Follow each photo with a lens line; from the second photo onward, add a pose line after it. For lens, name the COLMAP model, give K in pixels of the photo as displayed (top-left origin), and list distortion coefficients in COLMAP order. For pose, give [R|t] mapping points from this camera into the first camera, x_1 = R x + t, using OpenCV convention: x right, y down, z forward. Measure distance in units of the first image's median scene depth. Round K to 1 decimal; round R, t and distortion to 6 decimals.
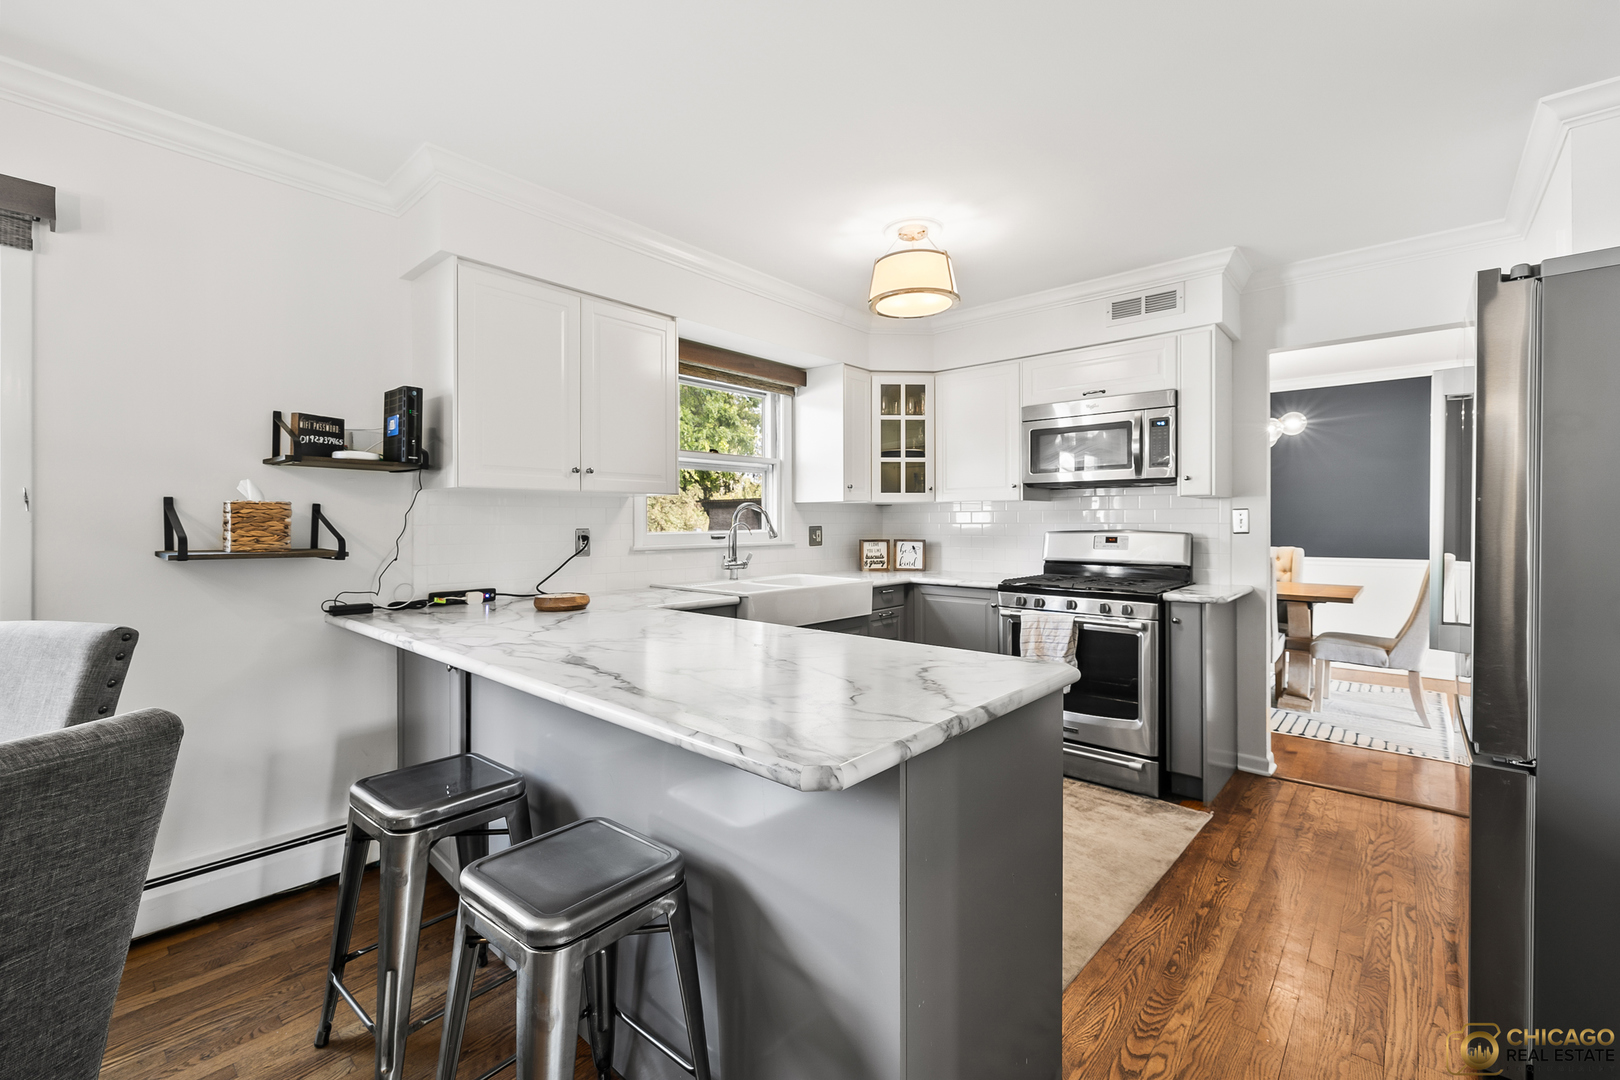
lens RADIAL K [[680.3, 0, 805.0], [0, 680.3, 527.8], [0, 0, 1]] dist [0.006400, -0.000697]
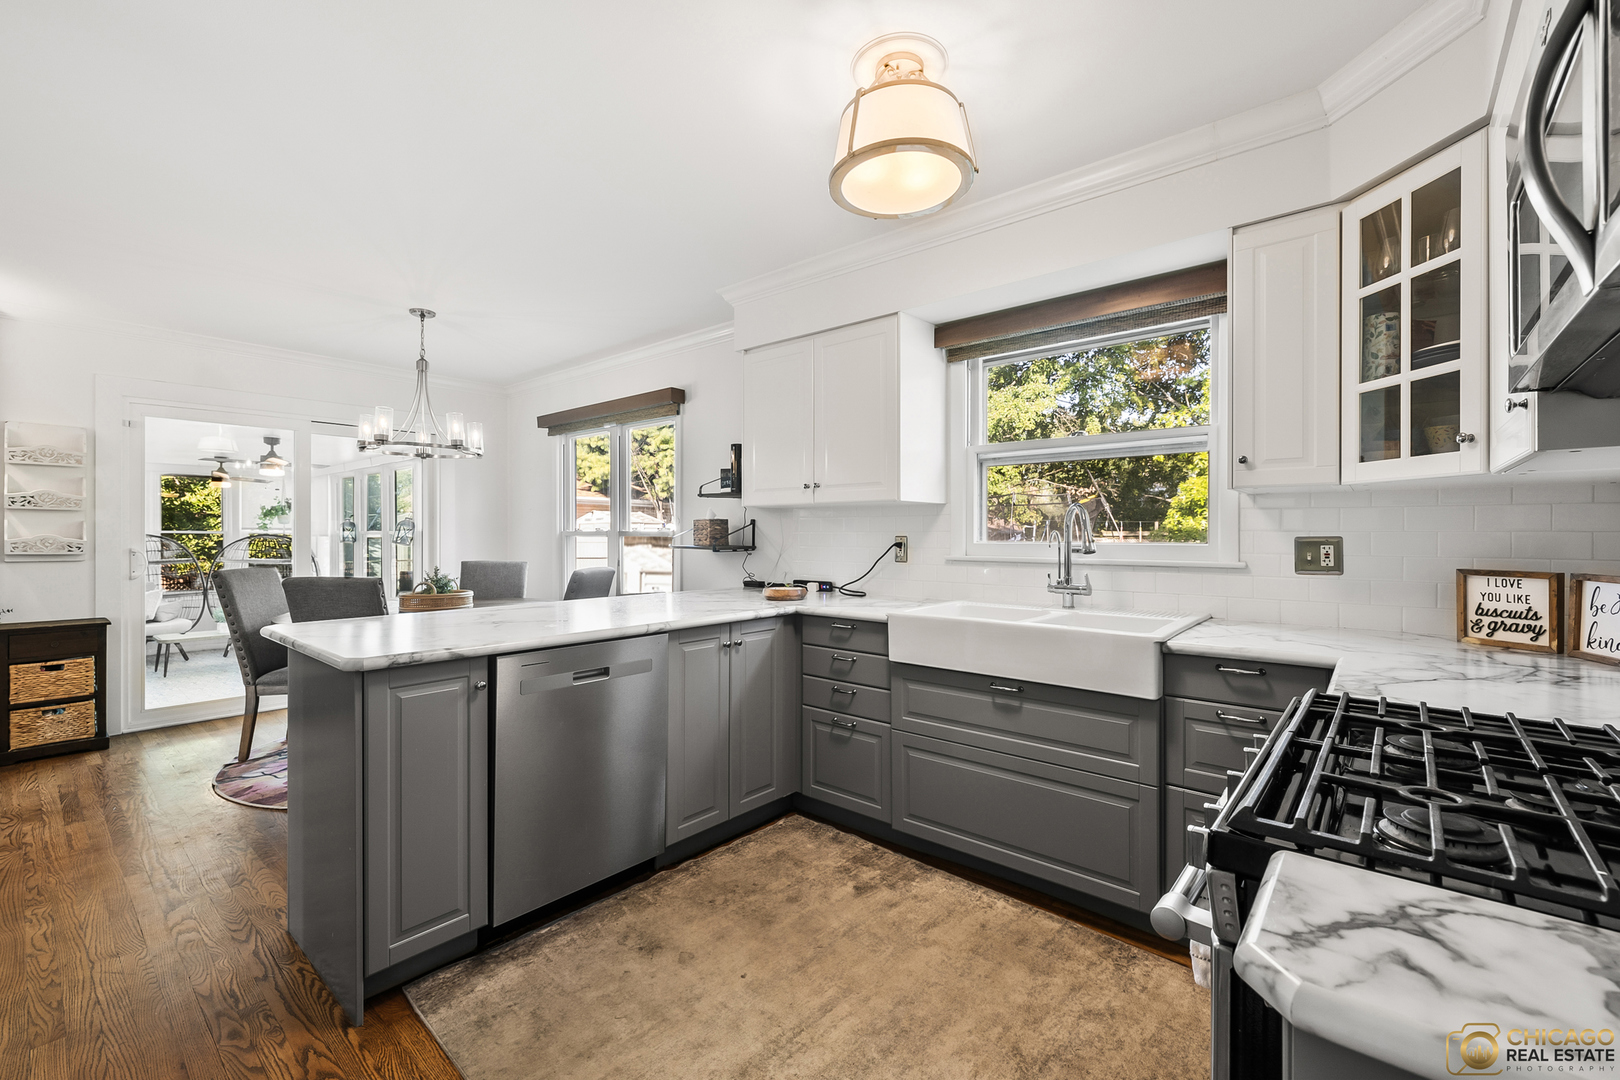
lens RADIAL K [[680.3, 0, 804.1], [0, 680.3, 531.8], [0, 0, 1]] dist [0.006400, -0.000697]
pose [[0.019830, -0.000450, -0.999803, 0.710334], [-0.008240, 0.999966, -0.000614, -0.003321], [0.999769, 0.008251, 0.019825, 0.804624]]
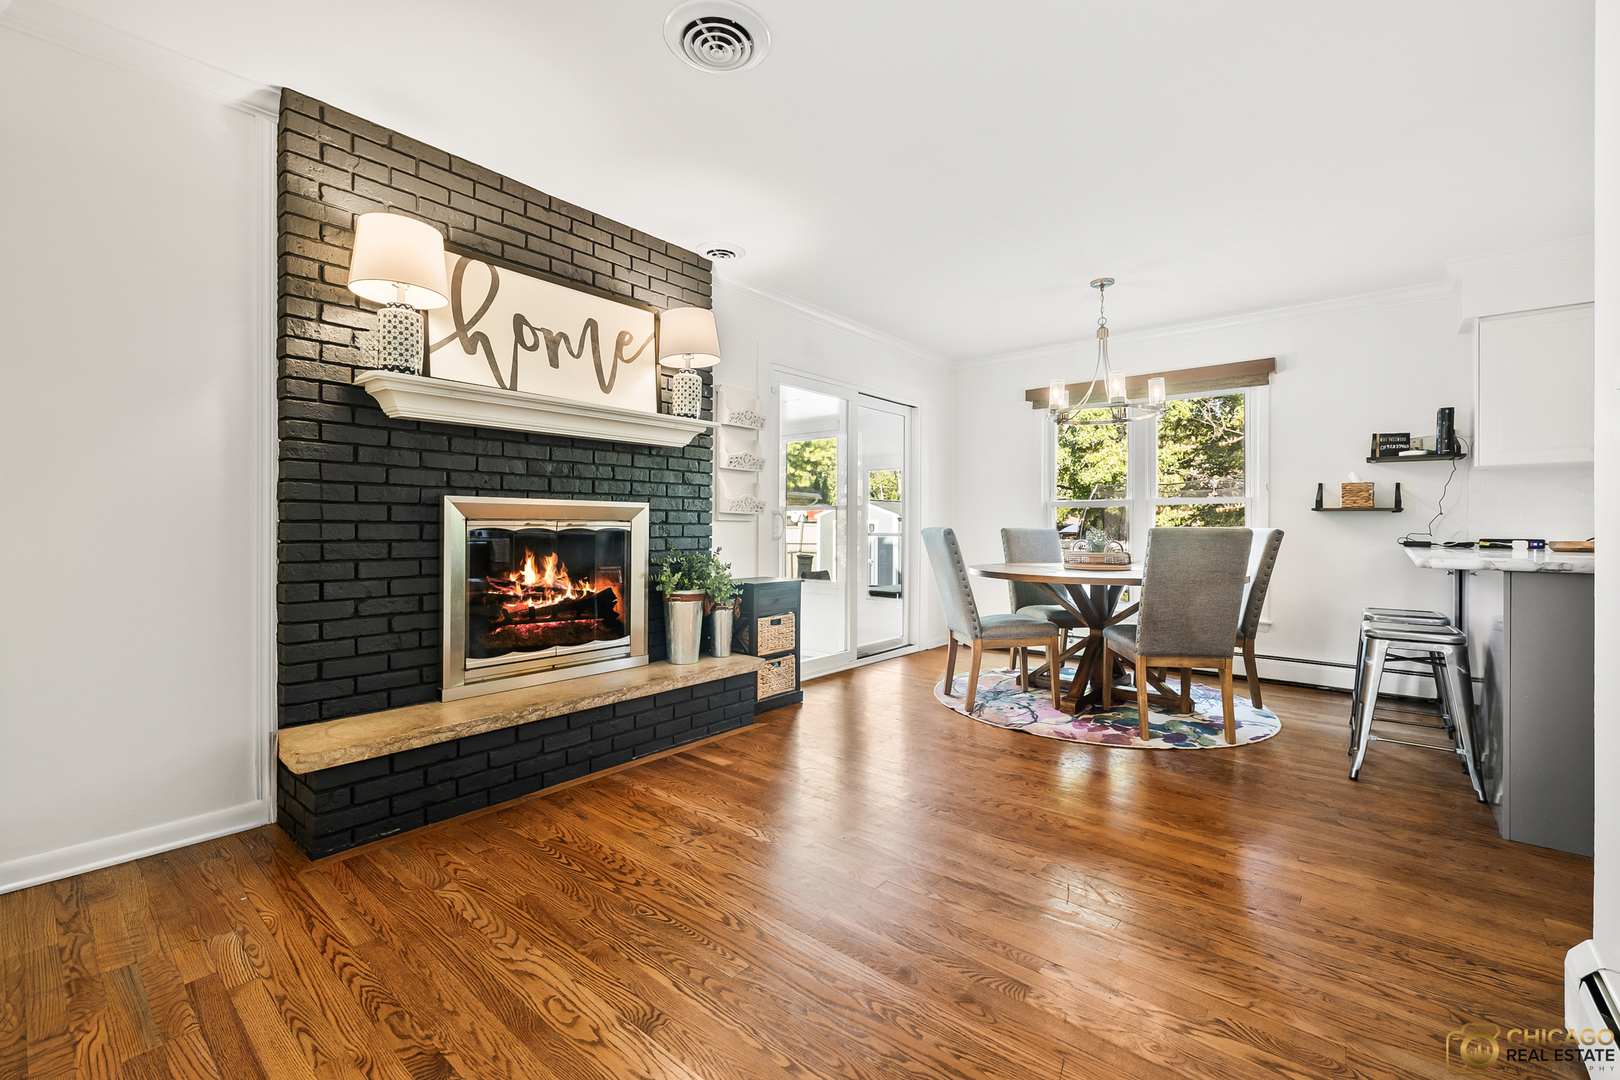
lens RADIAL K [[680.3, 0, 810.1], [0, 680.3, 519.1], [0, 0, 1]] dist [0.006400, -0.000697]
pose [[0.035468, -0.007119, -0.999345, 0.725102], [-0.009822, 0.999924, -0.007471, 0.063445], [0.999323, 0.010080, 0.035395, -0.419447]]
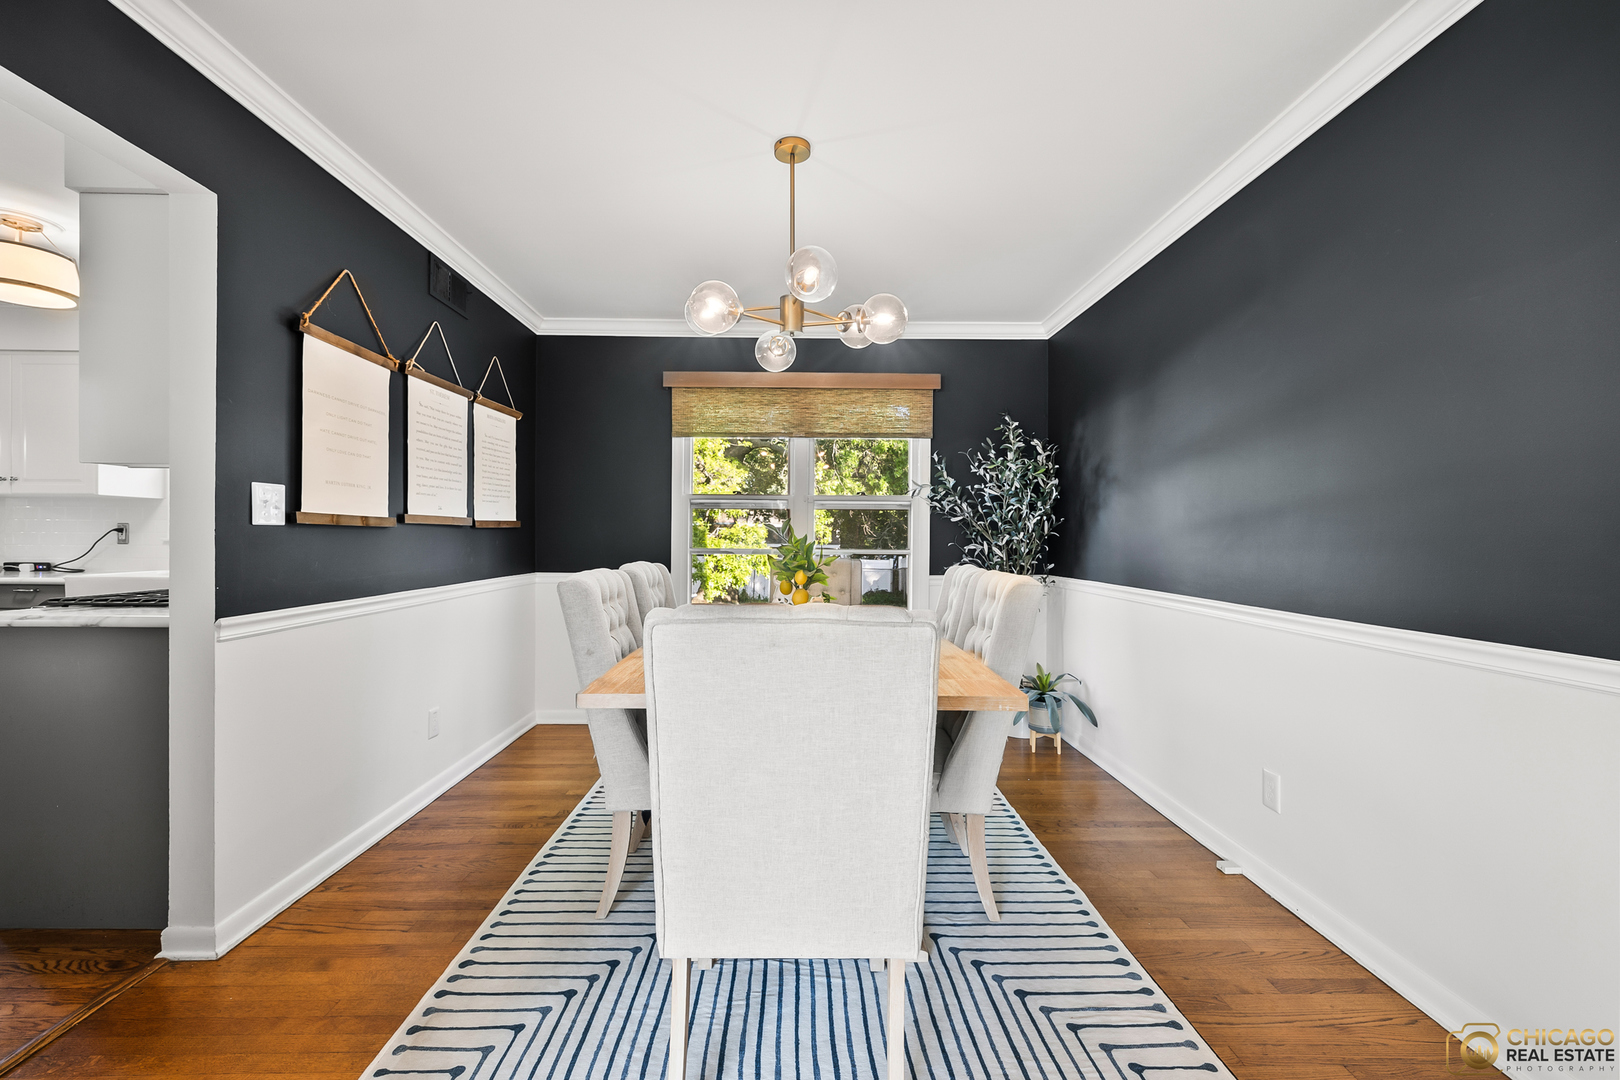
lens RADIAL K [[680.3, 0, 809.5], [0, 680.3, 539.4], [0, 0, 1]] dist [0.006400, -0.000697]
pose [[0.684619, 0.011469, -0.728811, 1.515000], [-0.013516, 0.999904, 0.003039, 0.010549], [0.728775, 0.007770, 0.684709, 1.030654]]
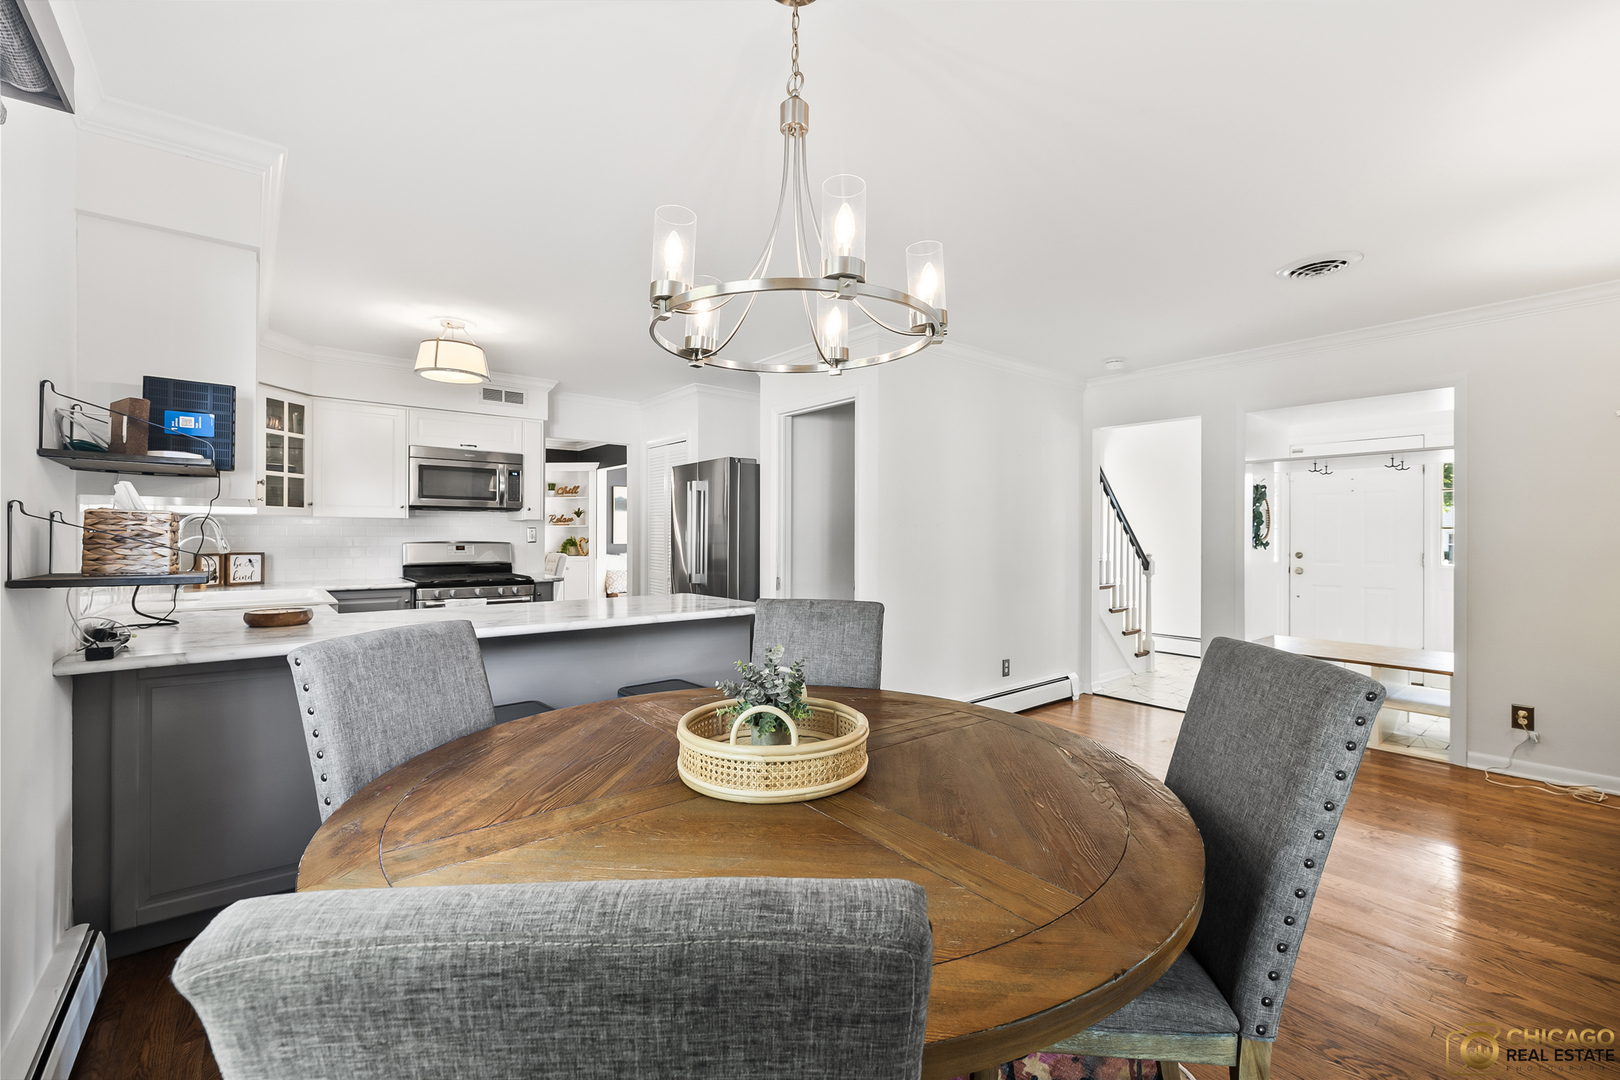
lens RADIAL K [[680.3, 0, 804.5], [0, 680.3, 532.0], [0, 0, 1]] dist [0.006400, -0.000697]
pose [[0.162655, 0.003138, 0.986678, -0.959374], [-0.000299, 0.999995, -0.003131, -0.013009], [-0.986683, 0.000214, 0.162655, 0.074160]]
